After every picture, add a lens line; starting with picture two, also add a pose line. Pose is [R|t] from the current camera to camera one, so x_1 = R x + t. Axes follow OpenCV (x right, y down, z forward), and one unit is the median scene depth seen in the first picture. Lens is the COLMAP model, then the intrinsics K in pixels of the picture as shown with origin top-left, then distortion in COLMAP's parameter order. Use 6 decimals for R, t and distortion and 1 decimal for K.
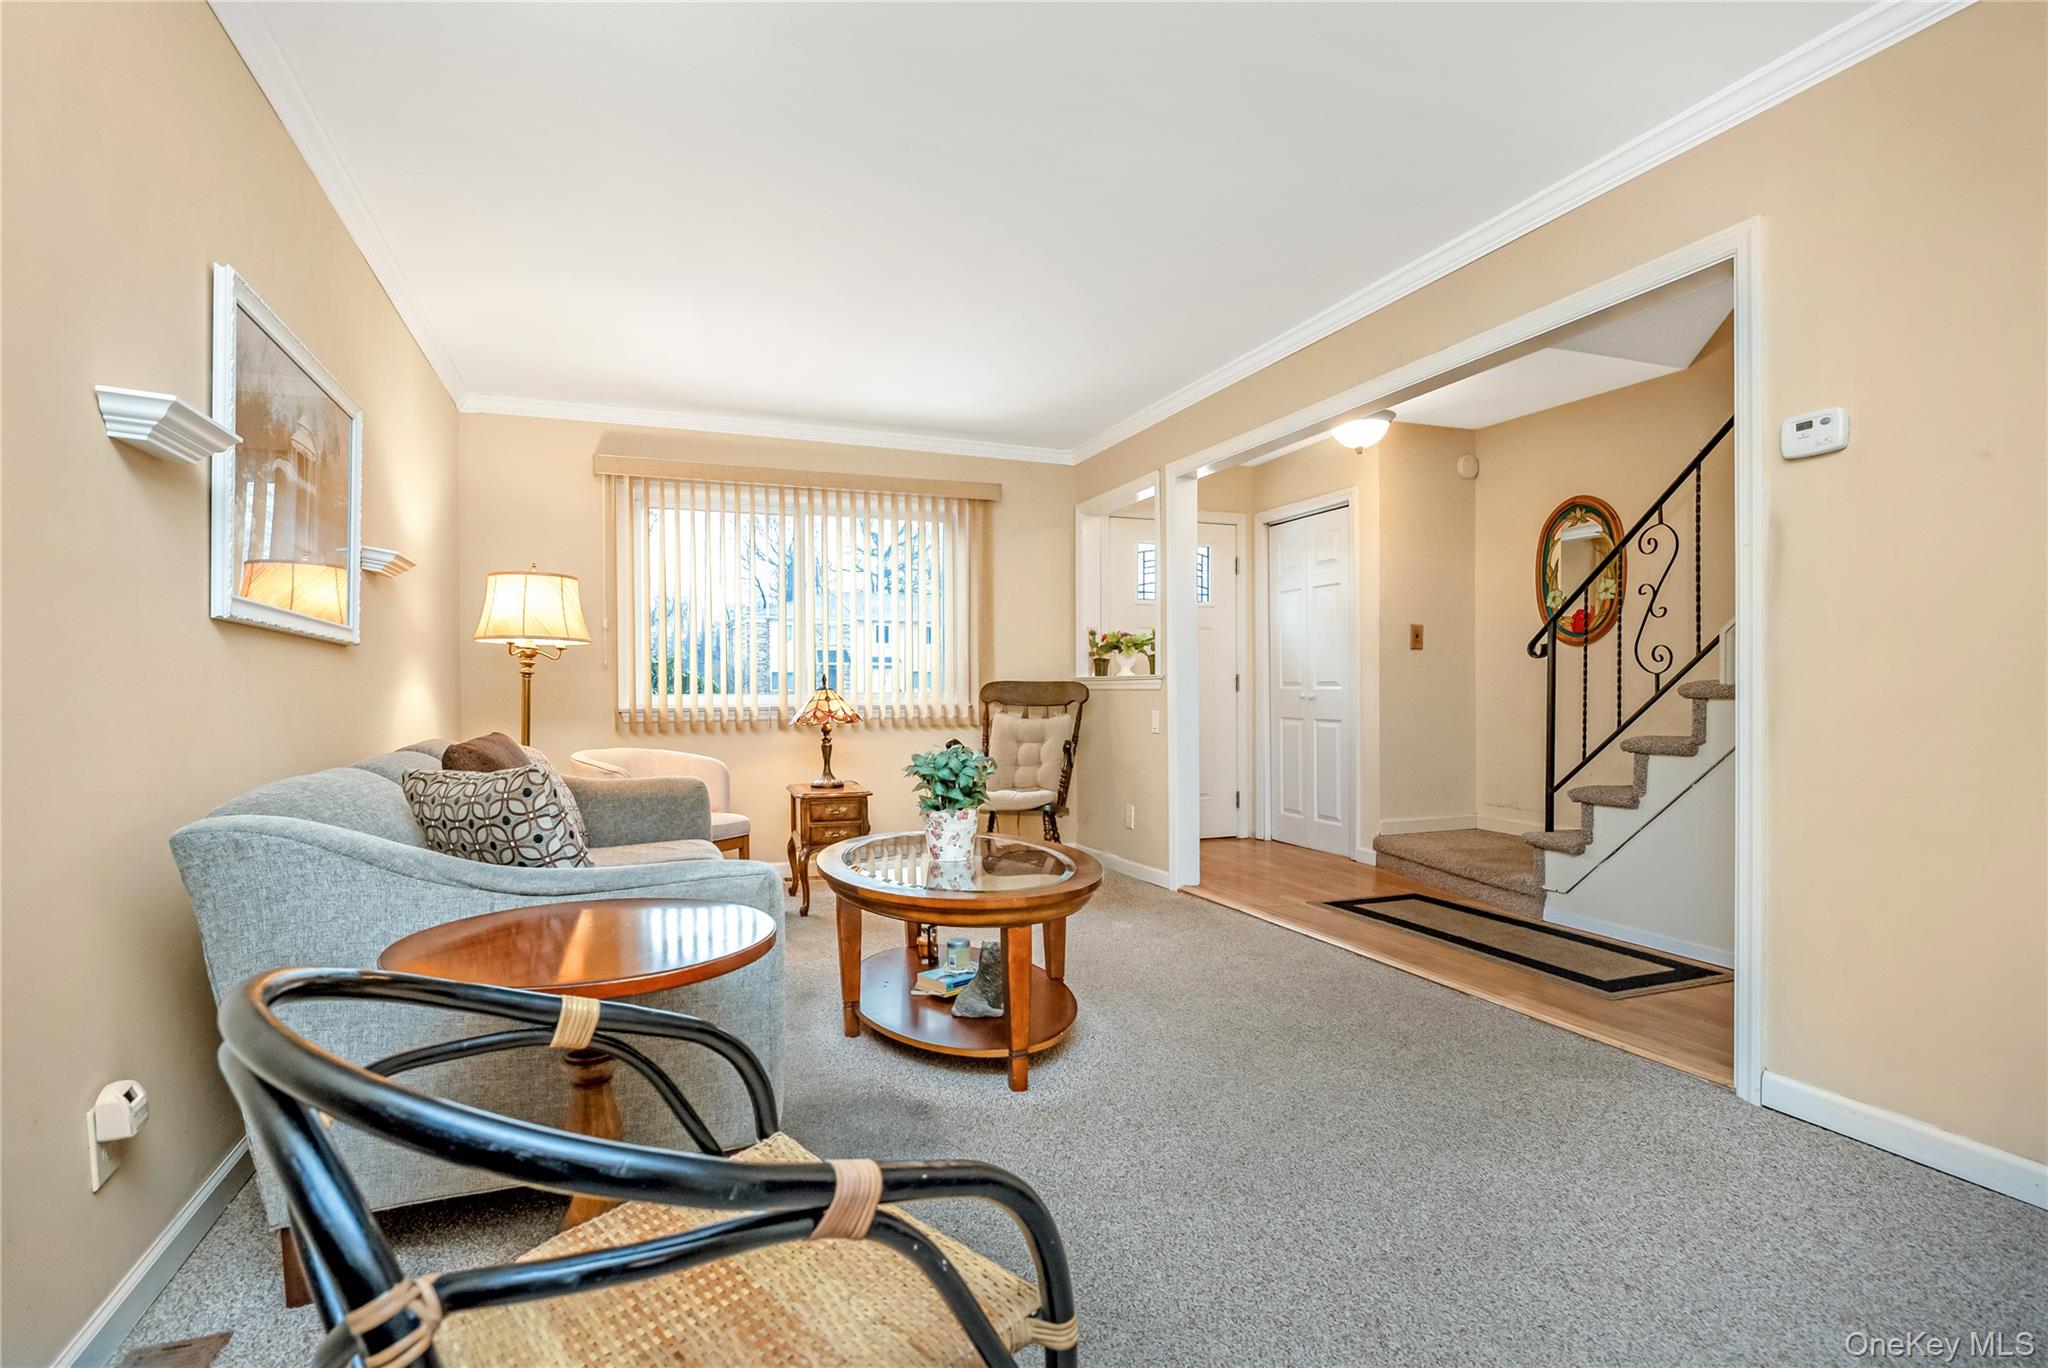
lens RADIAL K [[996.8, 0, 1023.1], [0, 996.8, 698.6], [0, 0, 1]] dist [-0.013776, 0.000209]
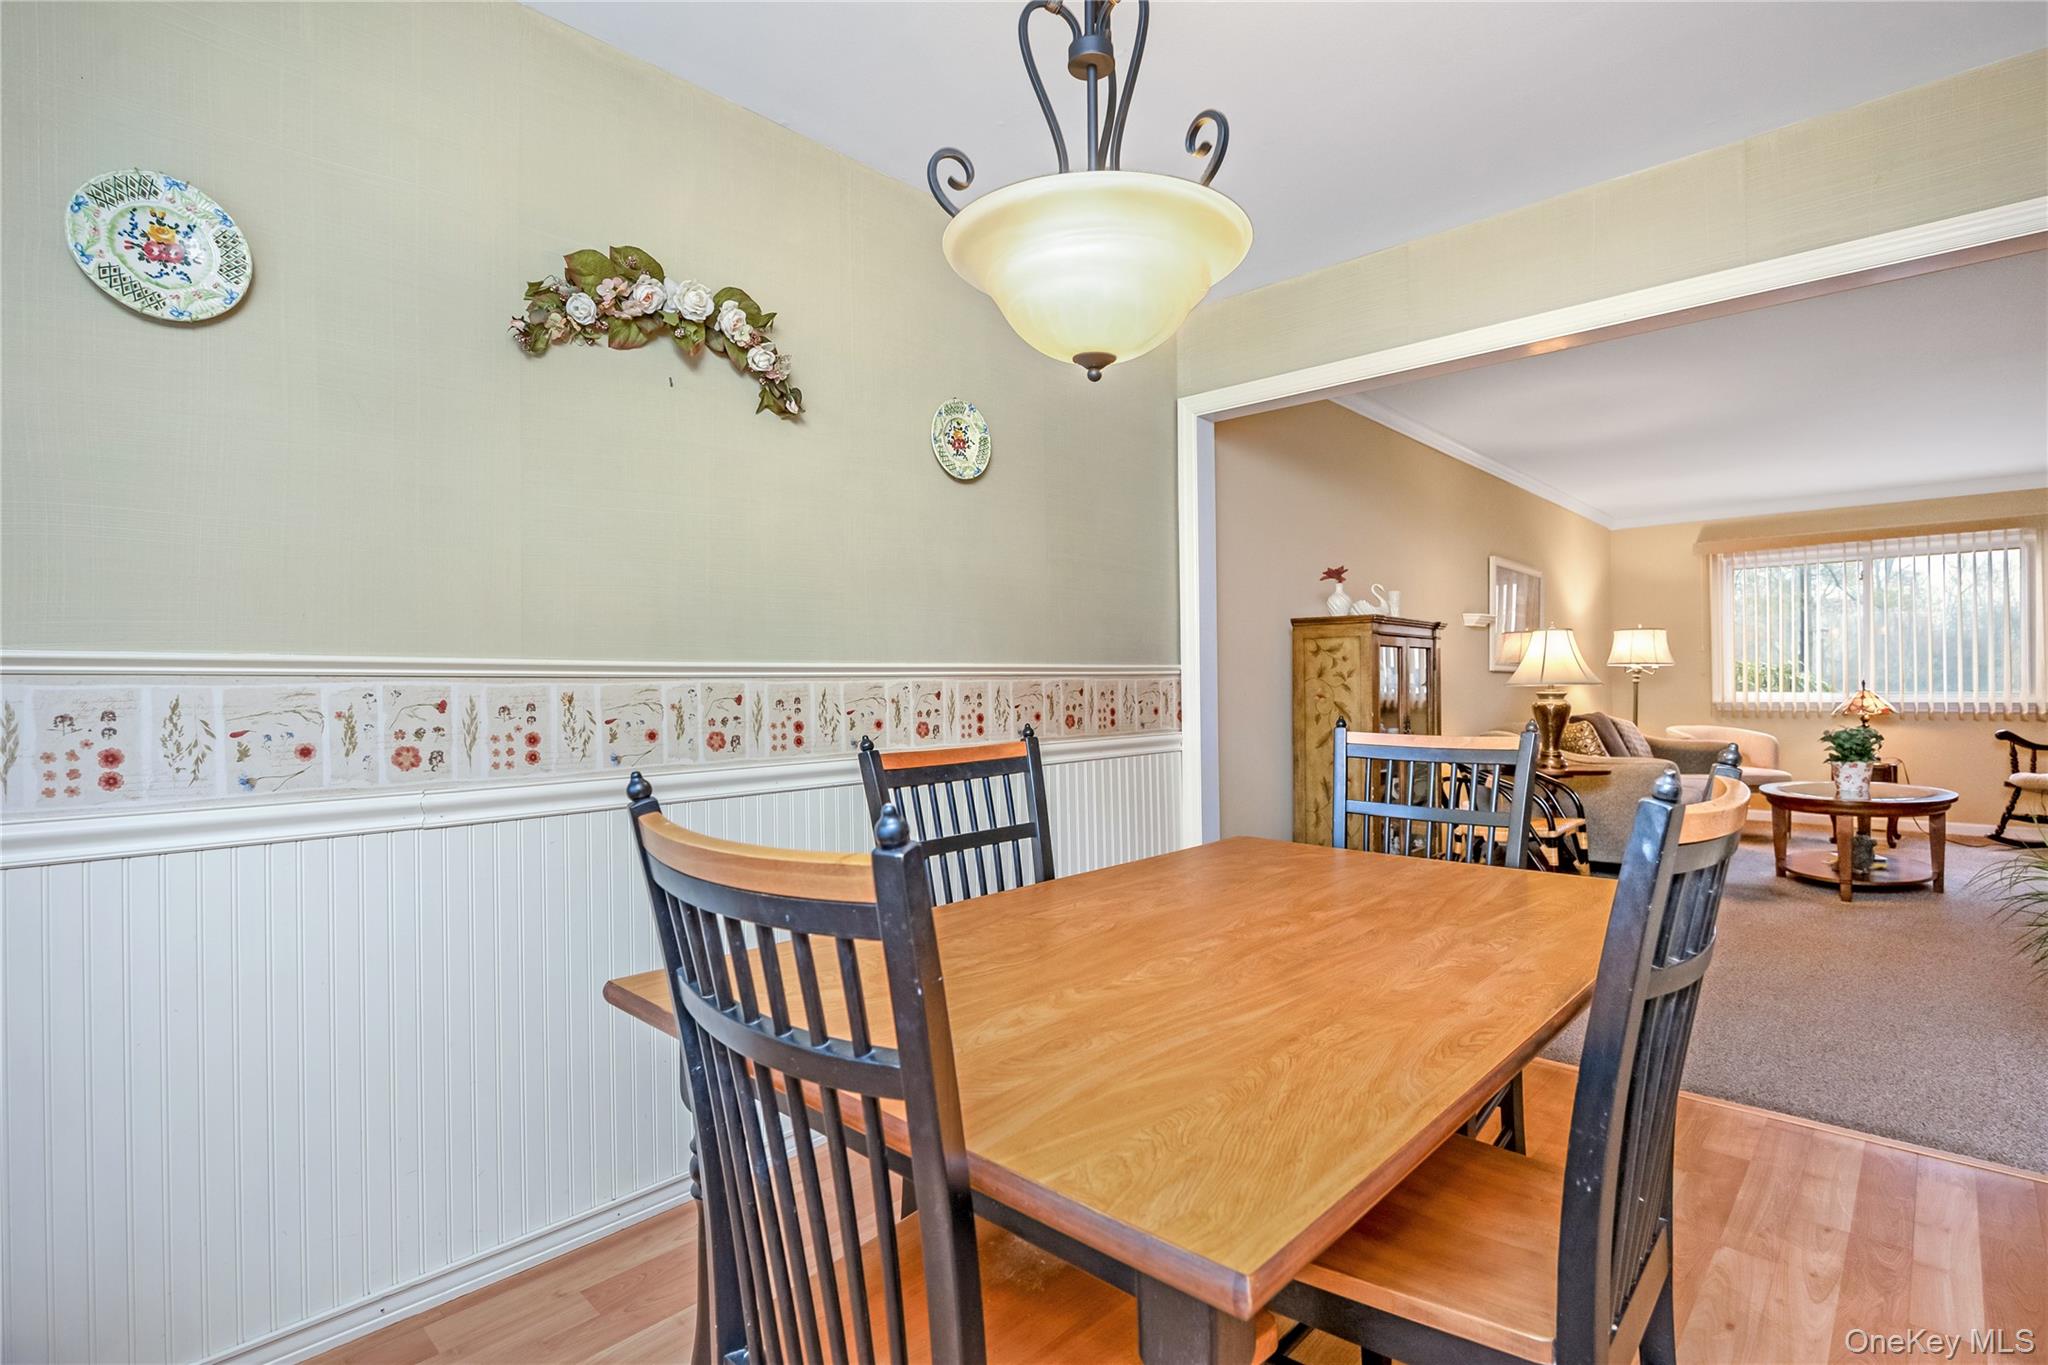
lens RADIAL K [[980.5, 0, 1024.0], [0, 980.5, 682.5], [0, 0, 1]] dist [-0.003646, -0.001291]
pose [[0.430314, -0.000288, -0.902679, 0.550200], [-0.003772, 0.999991, -0.002118, -0.013455], [0.902671, 0.004316, 0.430309, -0.684784]]
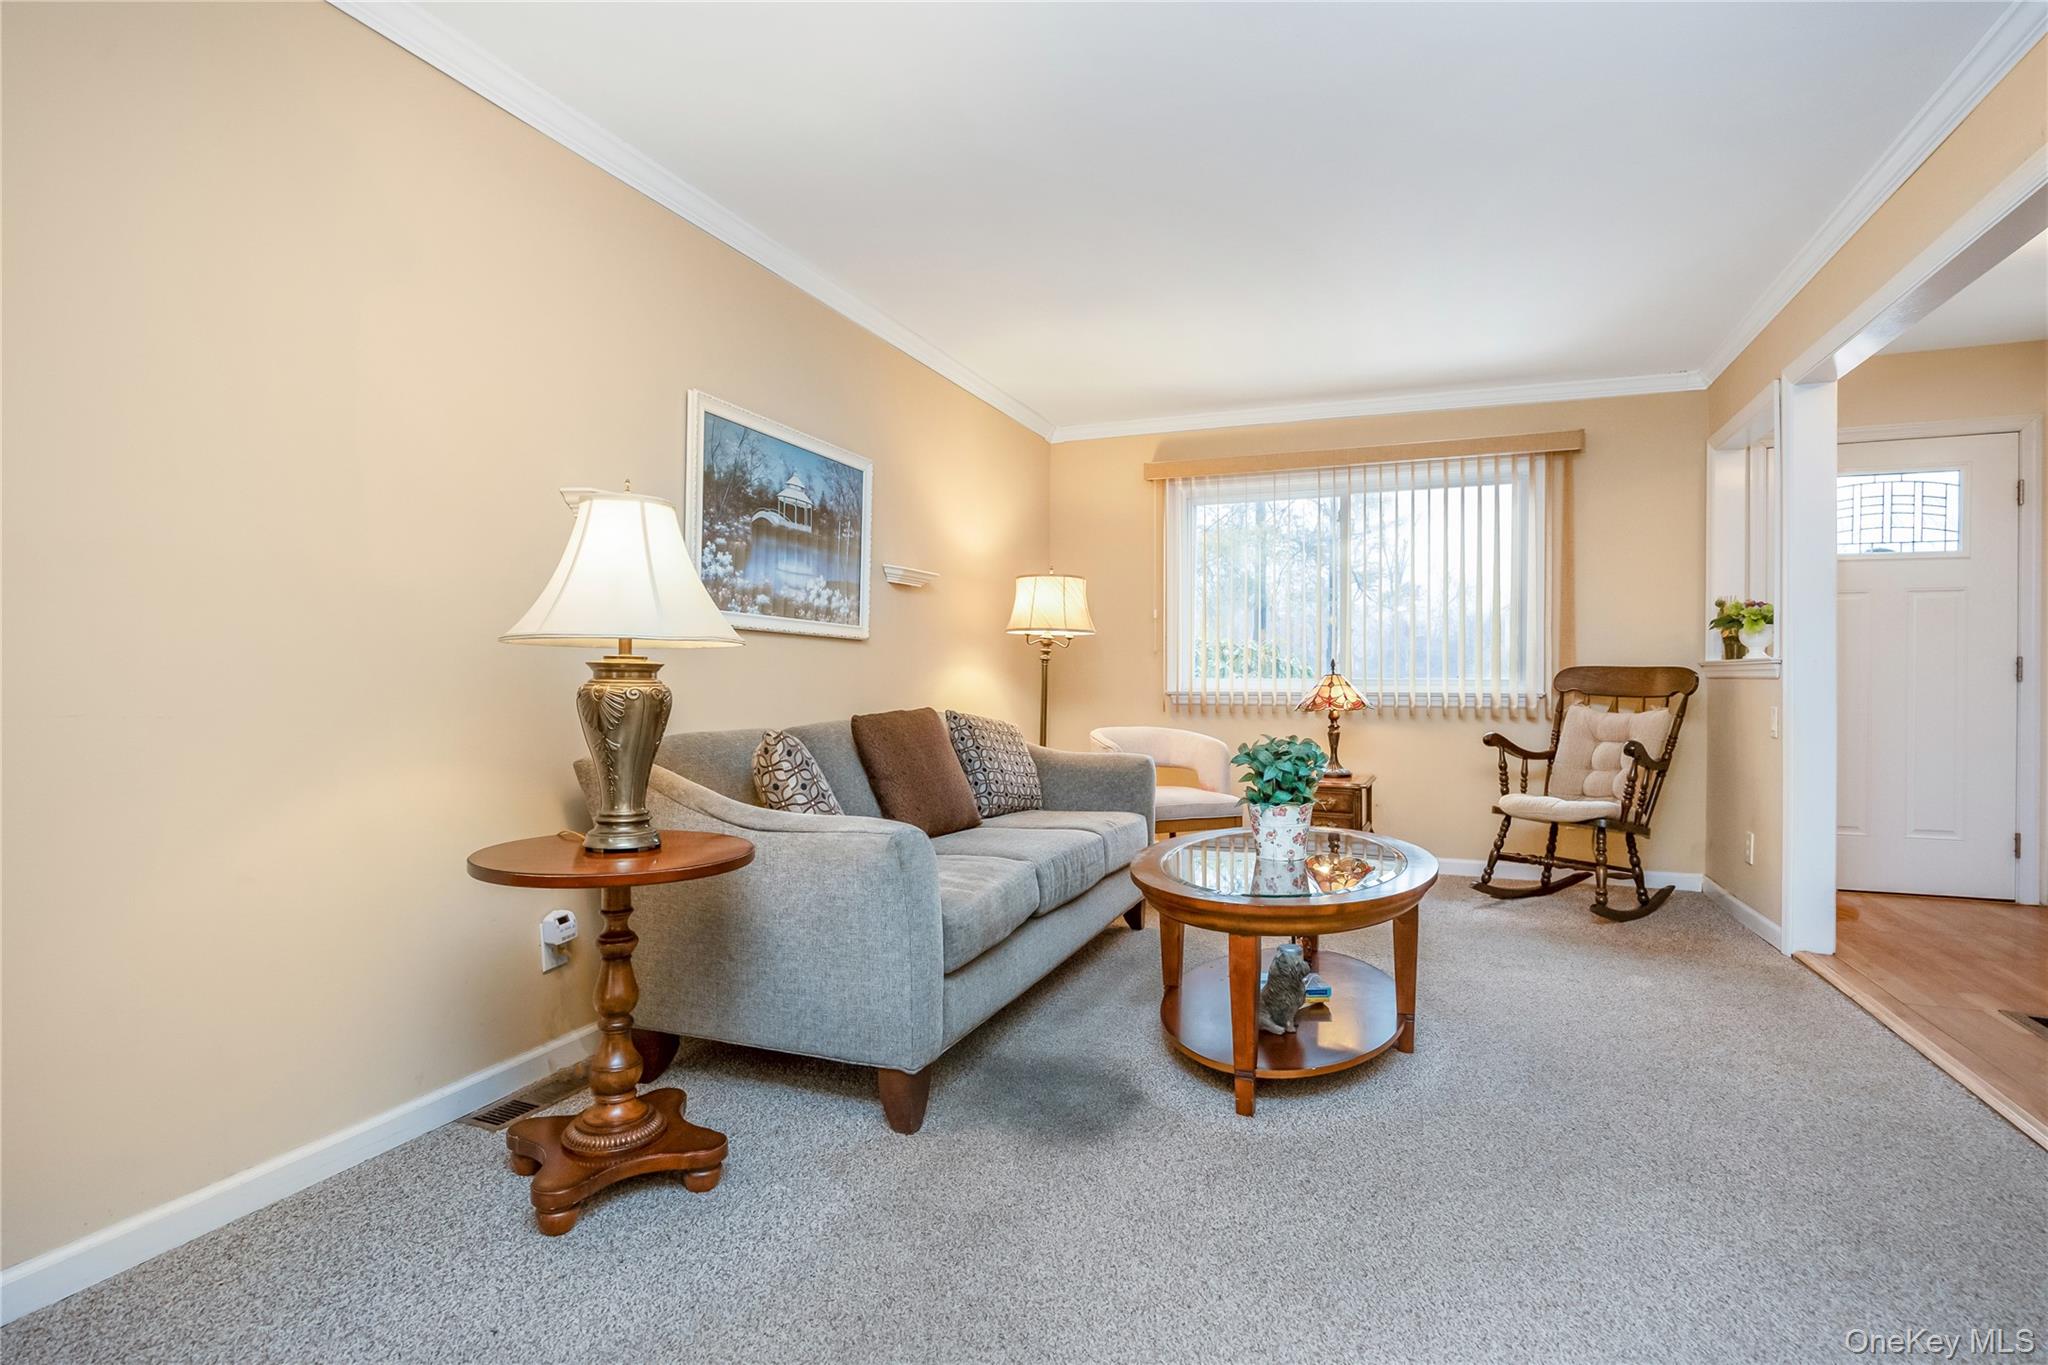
lens RADIAL K [[991.3, 0, 1036.9], [0, 991.3, 678.8], [0, 0, 1]] dist [-0.014163, 0.000084]
pose [[0.729122, 0.009231, -0.684321, 0.251901], [-0.012162, 0.999926, 0.000531, -0.002380], [0.684275, 0.007936, 0.729181, 0.108854]]
